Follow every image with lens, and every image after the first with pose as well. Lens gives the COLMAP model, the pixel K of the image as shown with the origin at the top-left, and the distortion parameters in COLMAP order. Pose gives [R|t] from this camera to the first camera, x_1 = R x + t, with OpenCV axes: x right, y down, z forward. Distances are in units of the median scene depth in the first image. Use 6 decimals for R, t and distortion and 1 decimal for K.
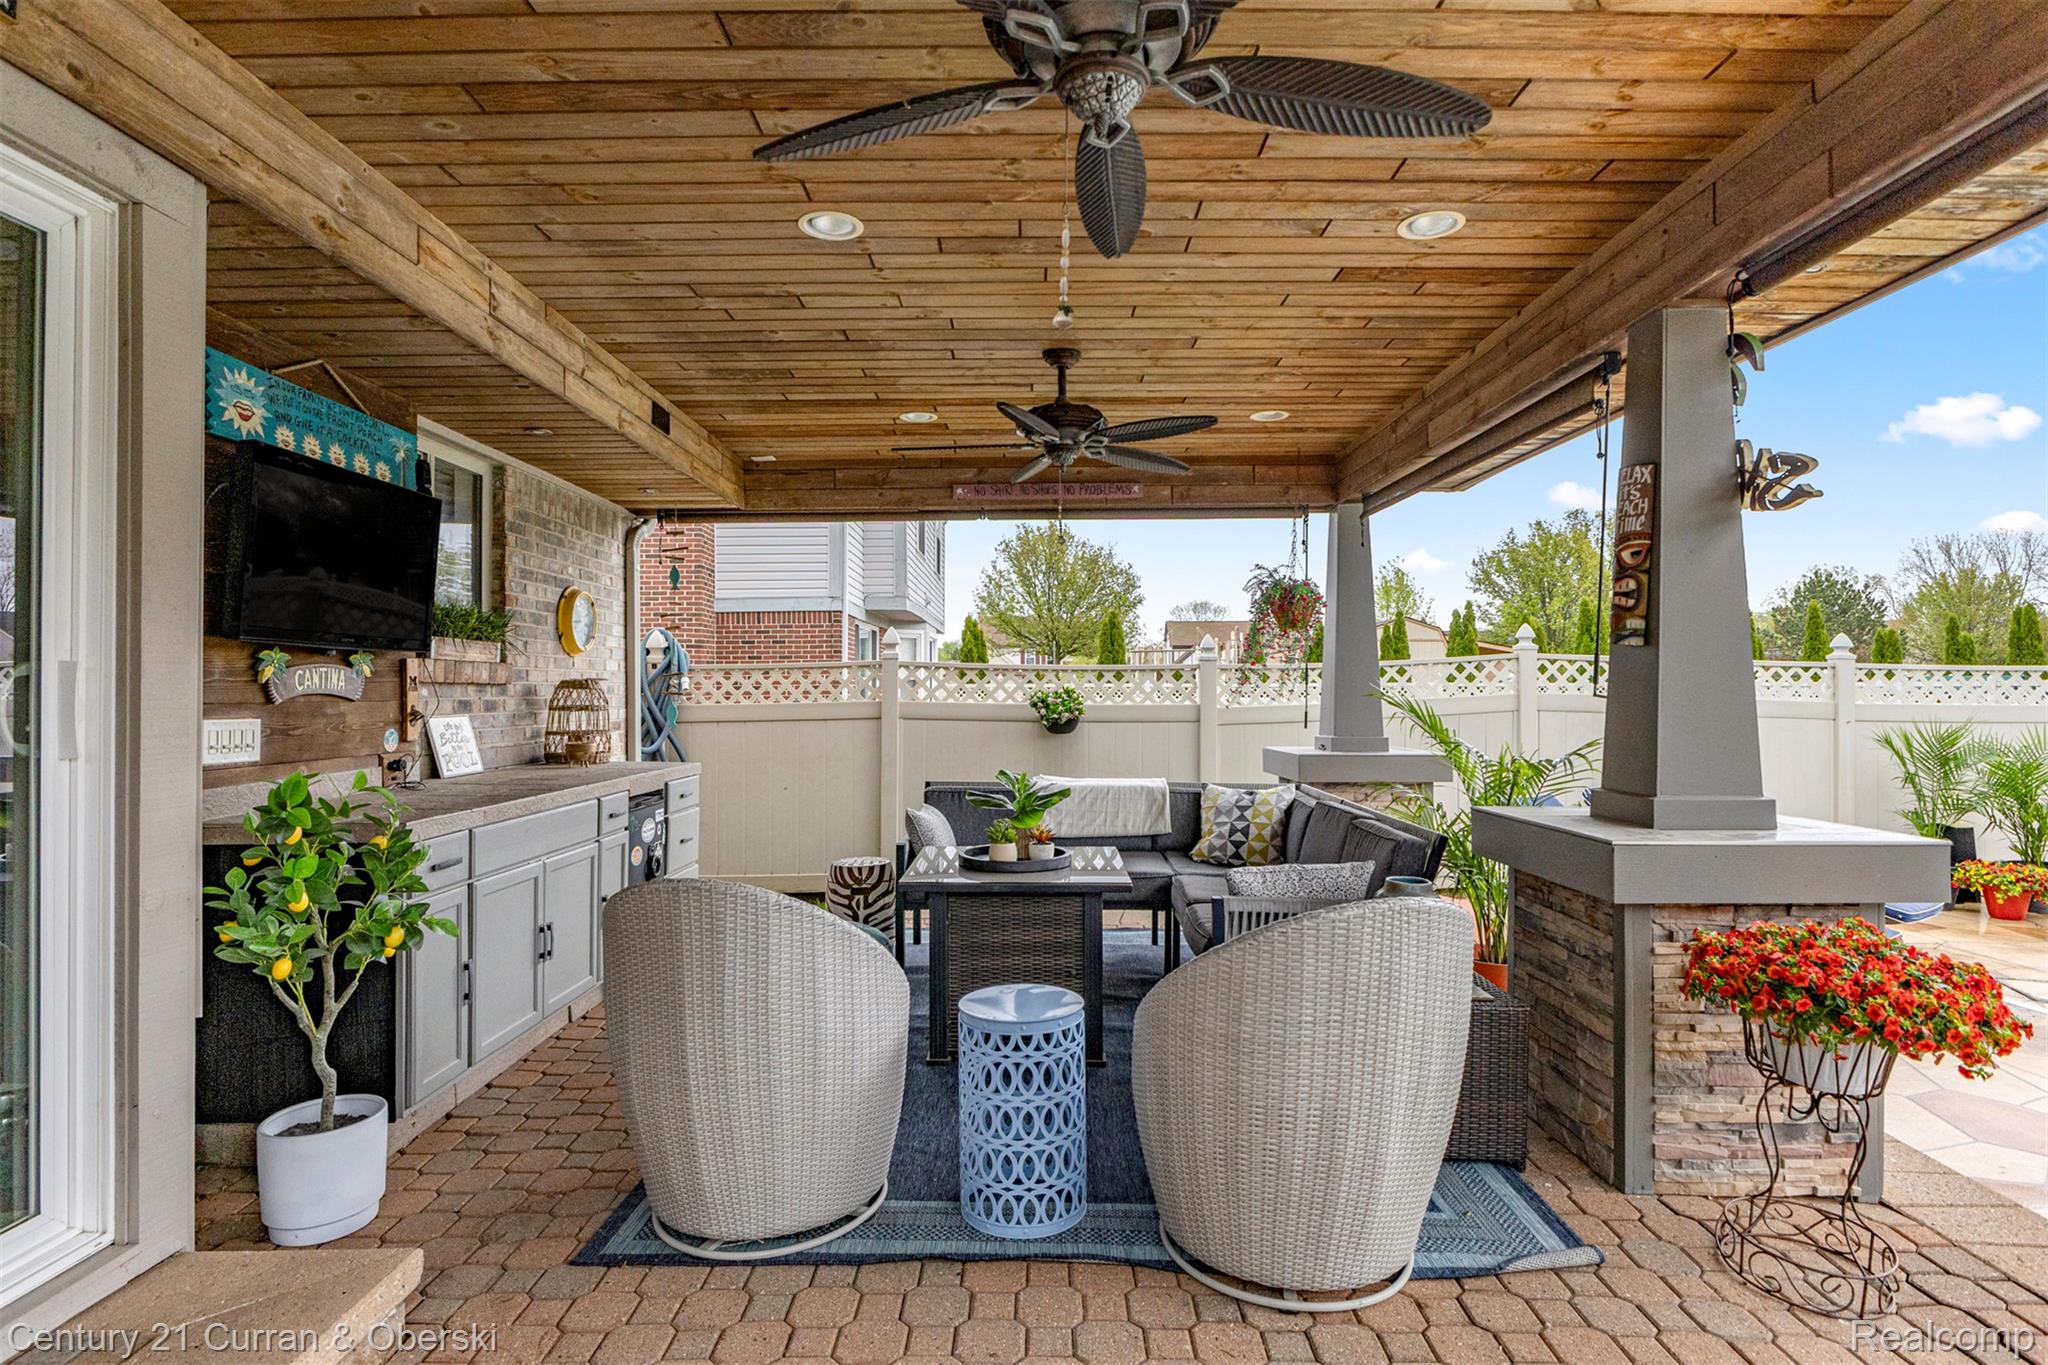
lens RADIAL K [[1024.1, 0, 995.1], [0, 1024.1, 687.1], [0, 0, 1]] dist [0.025241, 0.000217]
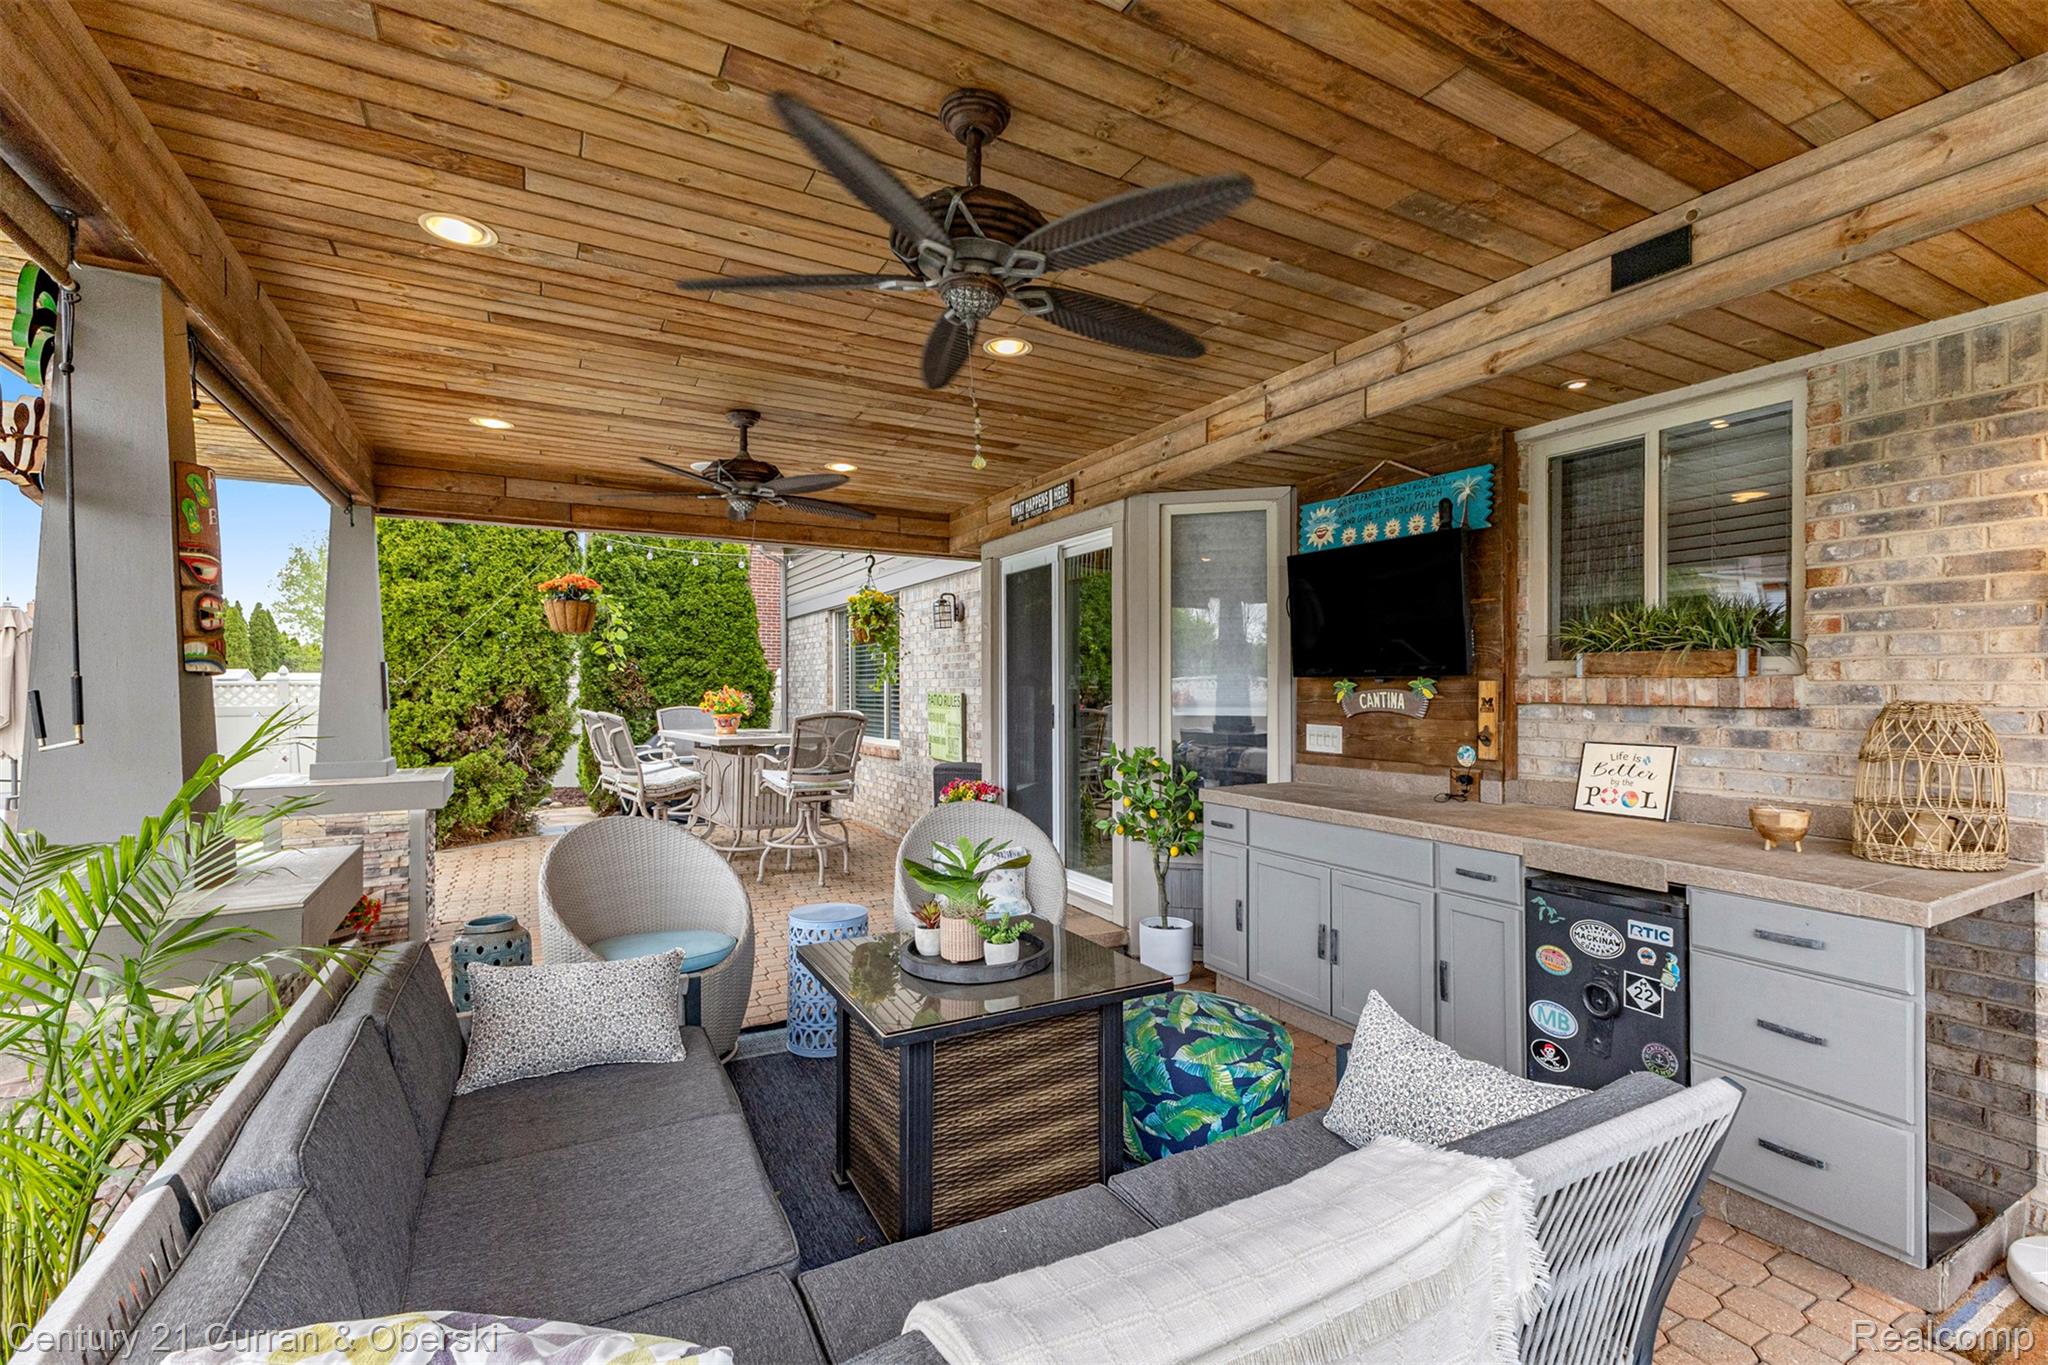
lens RADIAL K [[921.5, 0, 992.1], [0, 921.5, 683.4], [0, 0, 1]] dist [0.004028, 0.000776]
pose [[-0.871389, -0.001125, -0.490592, 0.362488], [0.002812, 0.999969, -0.007287, -0.022059], [0.490585, -0.007729, -0.871359, 1.748197]]
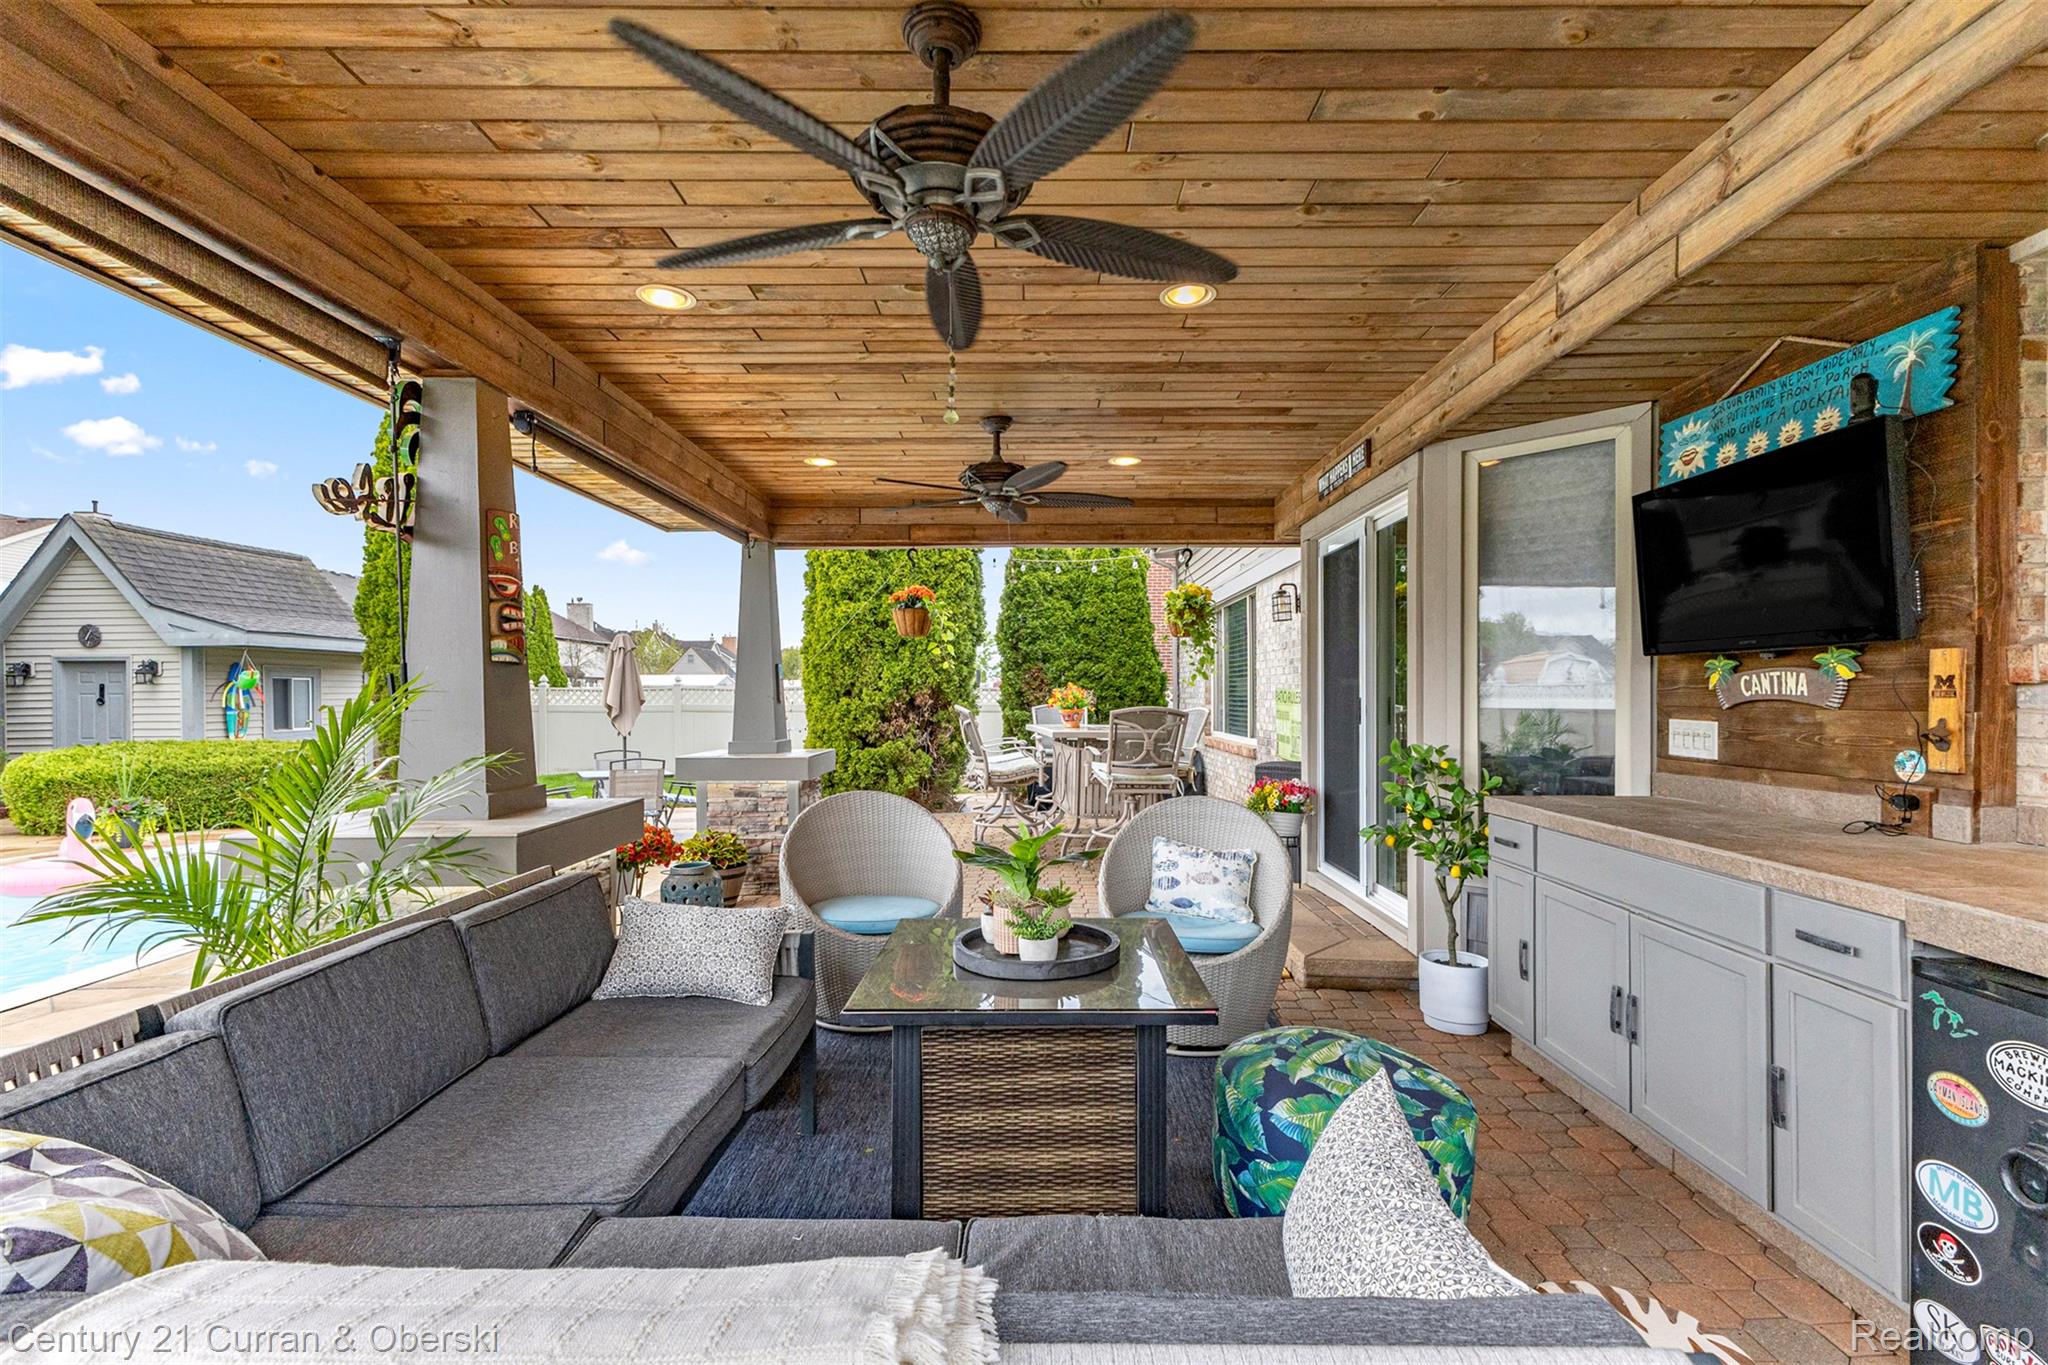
lens RADIAL K [[867.1, 0, 995.9], [0, 867.1, 698.6], [0, 0, 1]] dist [0.012919, -0.004532]
pose [[-0.999988, 0.004804, 0.000803, 0.048335], [0.004805, 0.999988, 0.000682, 0.001361], [-0.000799, 0.000685, -0.999999, 1.745173]]
